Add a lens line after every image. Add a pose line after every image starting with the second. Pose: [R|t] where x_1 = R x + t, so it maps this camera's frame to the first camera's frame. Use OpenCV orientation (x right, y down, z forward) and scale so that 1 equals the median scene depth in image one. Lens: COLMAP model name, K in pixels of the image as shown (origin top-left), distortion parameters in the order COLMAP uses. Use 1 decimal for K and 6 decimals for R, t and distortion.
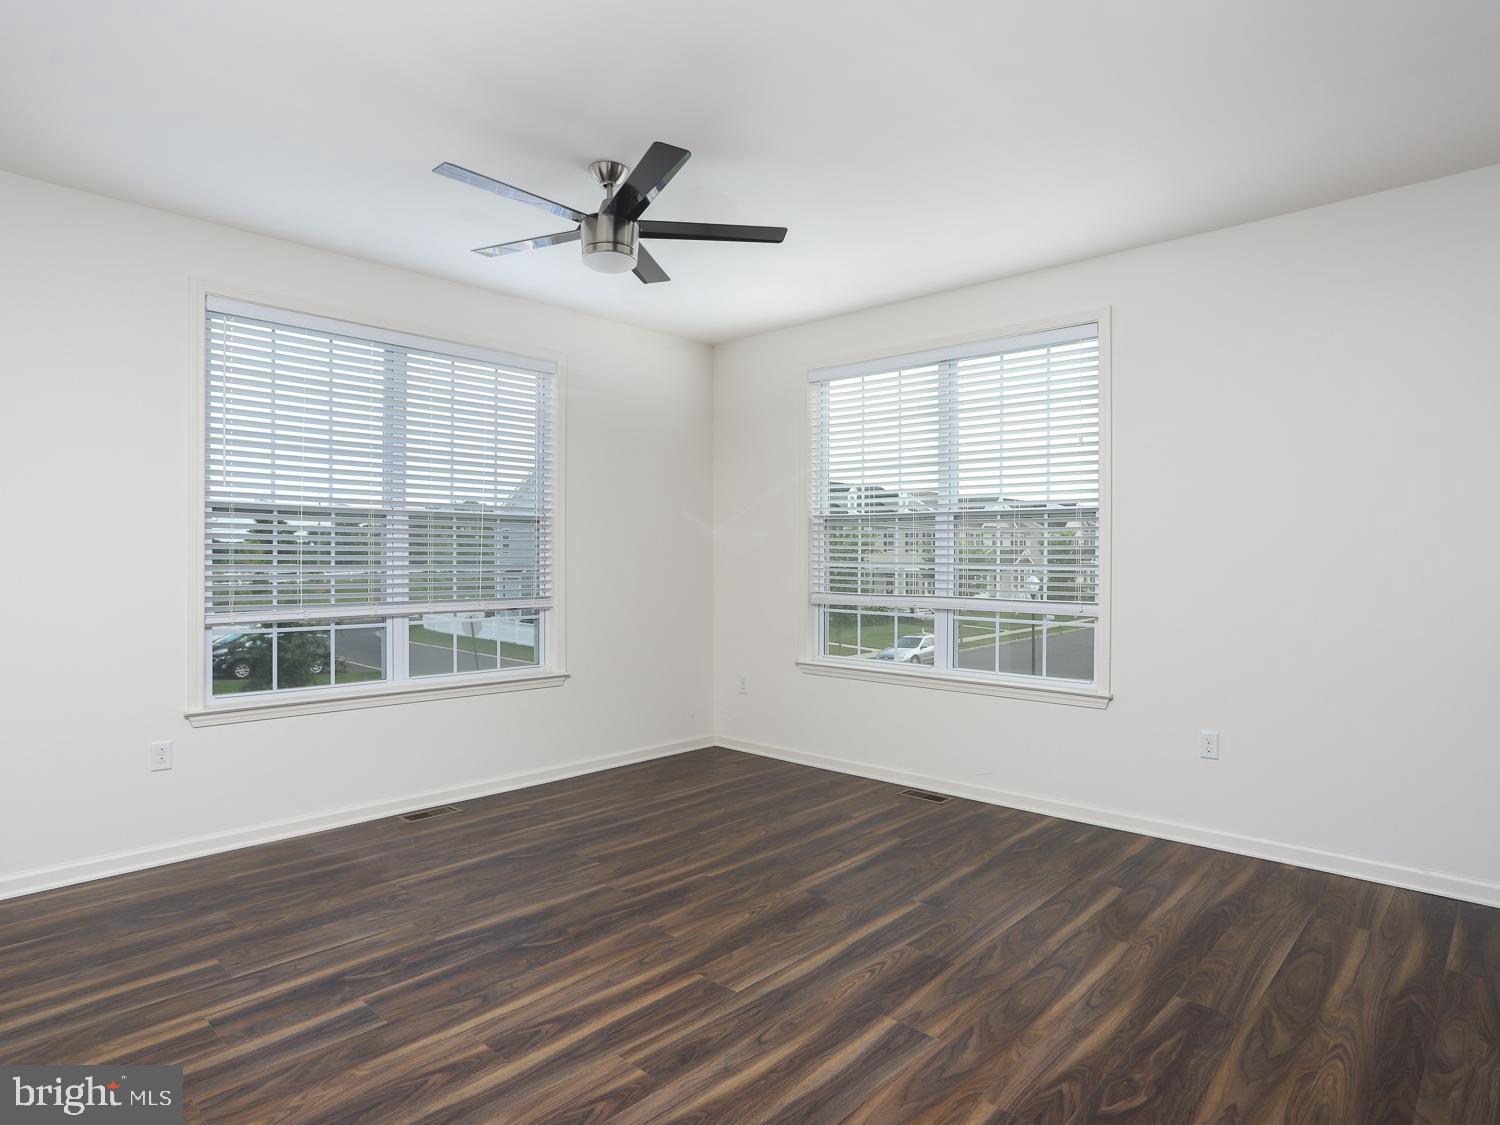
lens RADIAL K [[836.6, 0, 745.8], [0, 836.6, 560.2], [0, 0, 1]] dist [-0.006736, 0.012612]
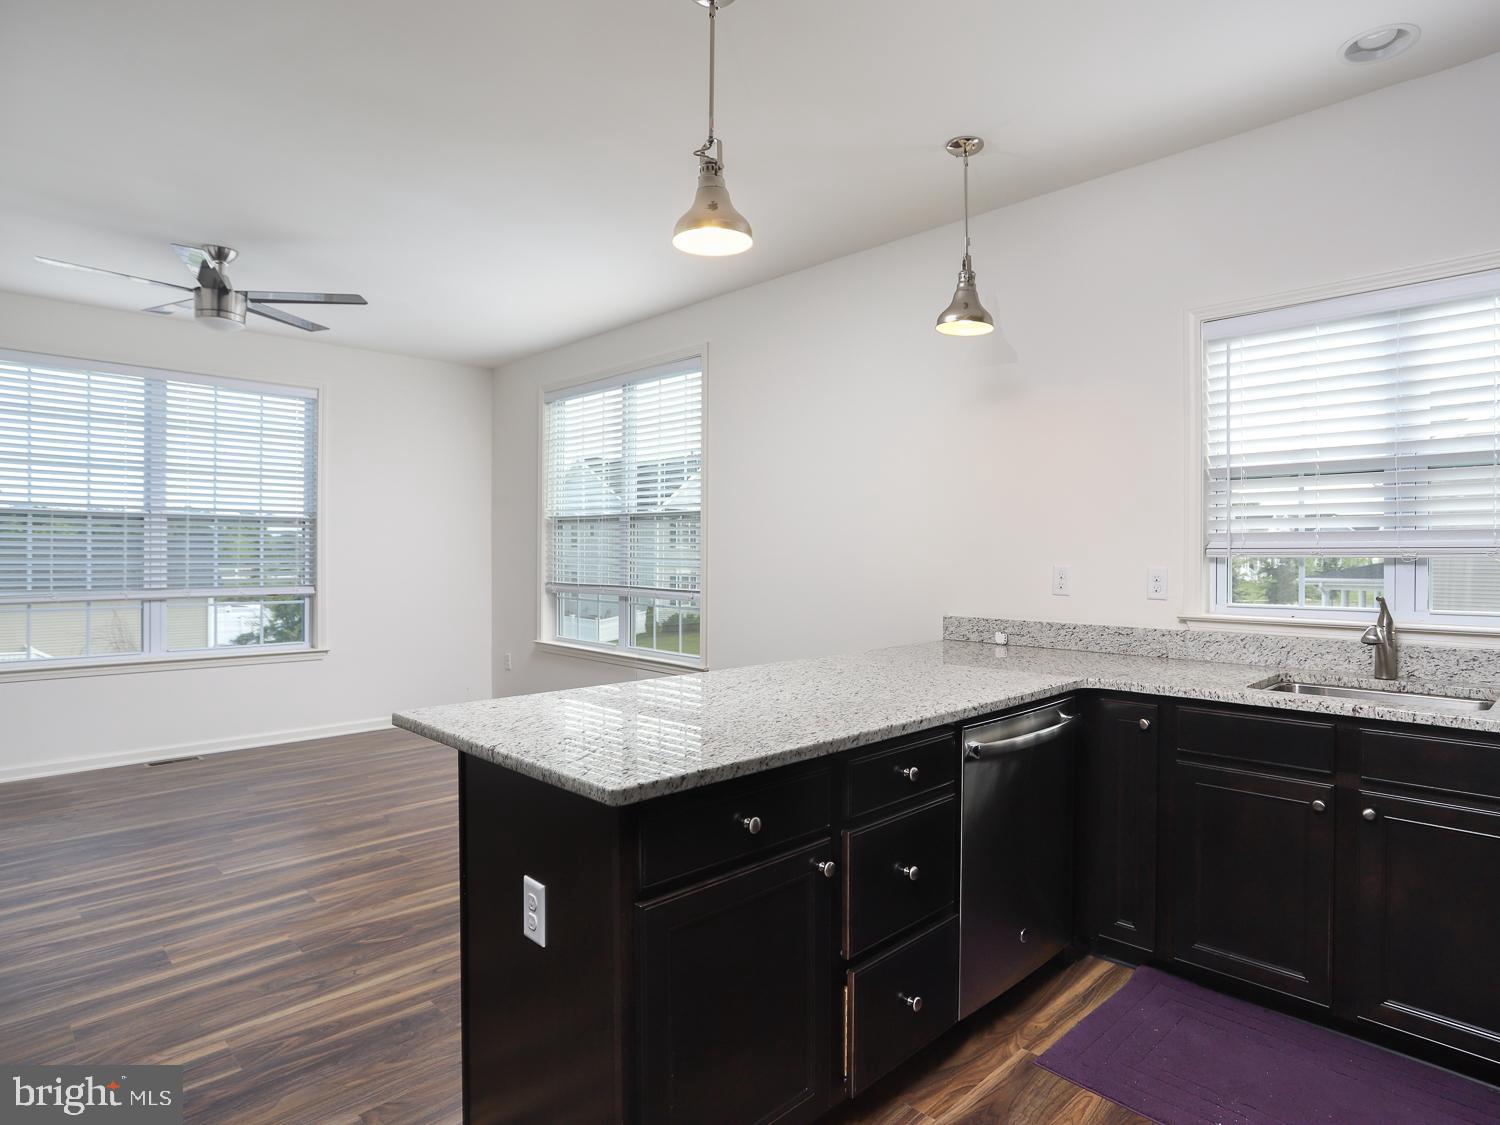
lens RADIAL K [[836.6, 0, 793.2], [0, 836.6, 556.0], [0, 0, 1]] dist [-0.006736, 0.012612]
pose [[0.998815, 0.000761, -0.048663, 0.780415], [-0.000465, 0.999981, 0.006087, -0.007134], [0.048667, -0.006057, 0.998797, -0.245786]]
